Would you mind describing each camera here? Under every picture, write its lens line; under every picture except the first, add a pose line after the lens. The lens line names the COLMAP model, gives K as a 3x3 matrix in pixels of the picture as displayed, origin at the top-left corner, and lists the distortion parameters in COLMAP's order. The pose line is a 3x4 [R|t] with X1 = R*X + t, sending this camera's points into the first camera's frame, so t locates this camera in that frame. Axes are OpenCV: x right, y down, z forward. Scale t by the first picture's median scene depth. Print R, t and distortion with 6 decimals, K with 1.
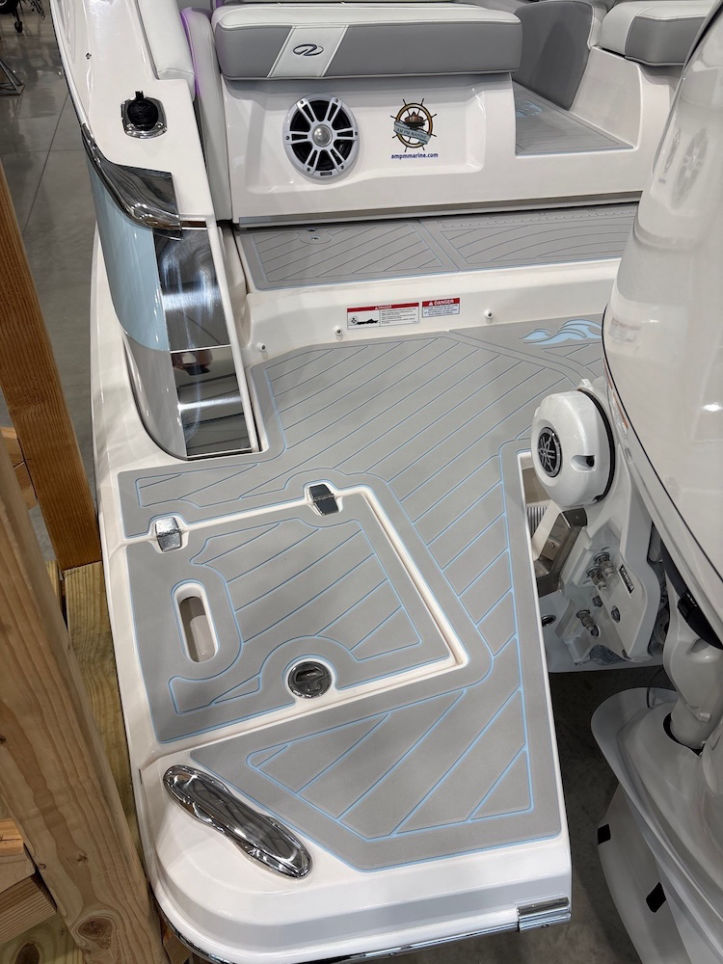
lens RADIAL K [[710.6, 0, 361.5], [0, 710.6, 482.0], [0, 0, 1]] dist [0.003049, -0.002359]
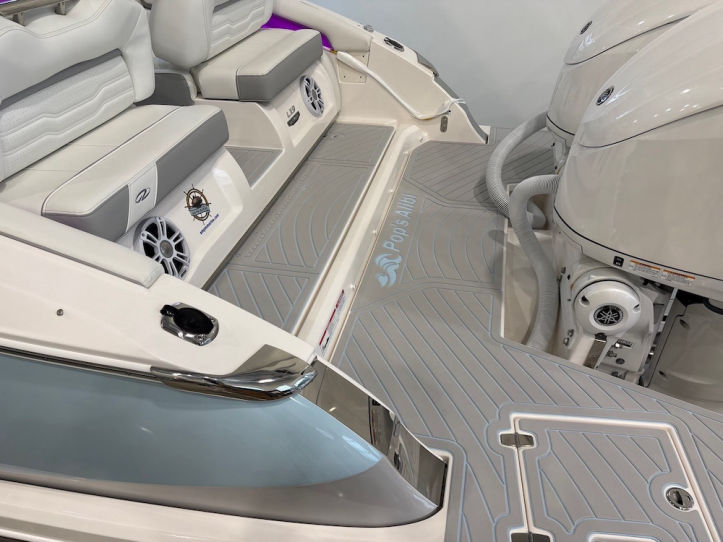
lens RADIAL K [[533.0, 0, 361.5], [0, 533.0, 271.0], [0, 0, 1]] dist [0.003049, -0.002359]
pose [[0.445373, -0.542090, 0.712588, -0.536918], [0.594016, 0.774396, 0.217846, -0.459595], [-0.669917, 0.326266, 0.666905, 0.239855]]
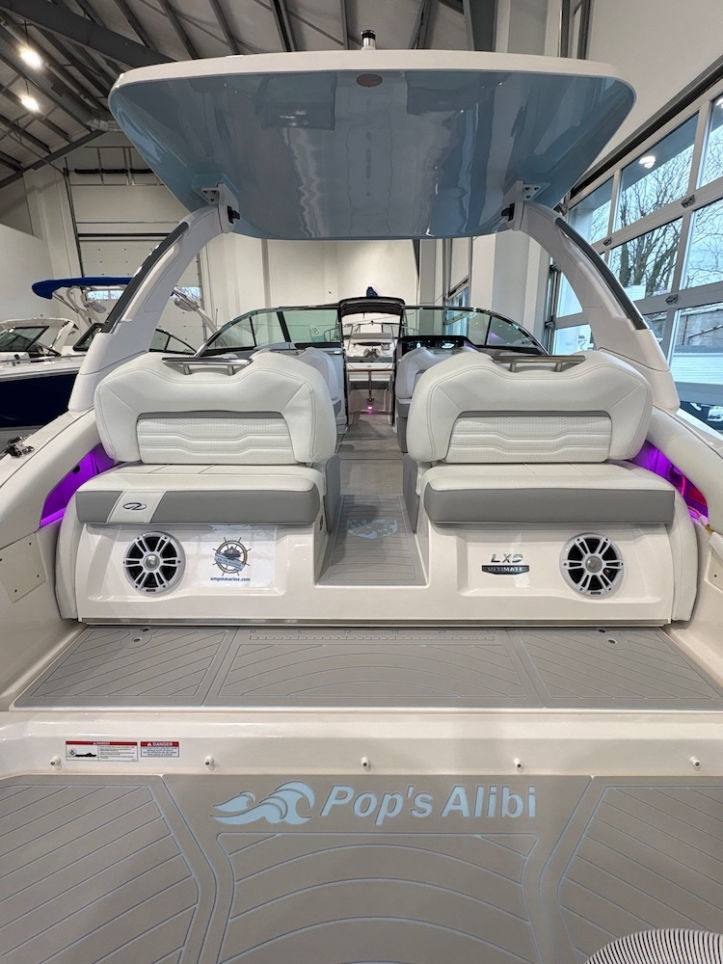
lens RADIAL K [[450.6, 0, 361.5], [0, 450.6, 482.0], [0, 0, 1]] dist [-0.000760, -0.000072]
pose [[0.970972, 0.047756, -0.234375, 0.487724], [-0.140347, 0.907209, -0.396580, -0.350056], [0.193688, 0.417962, 0.887577, 0.300323]]
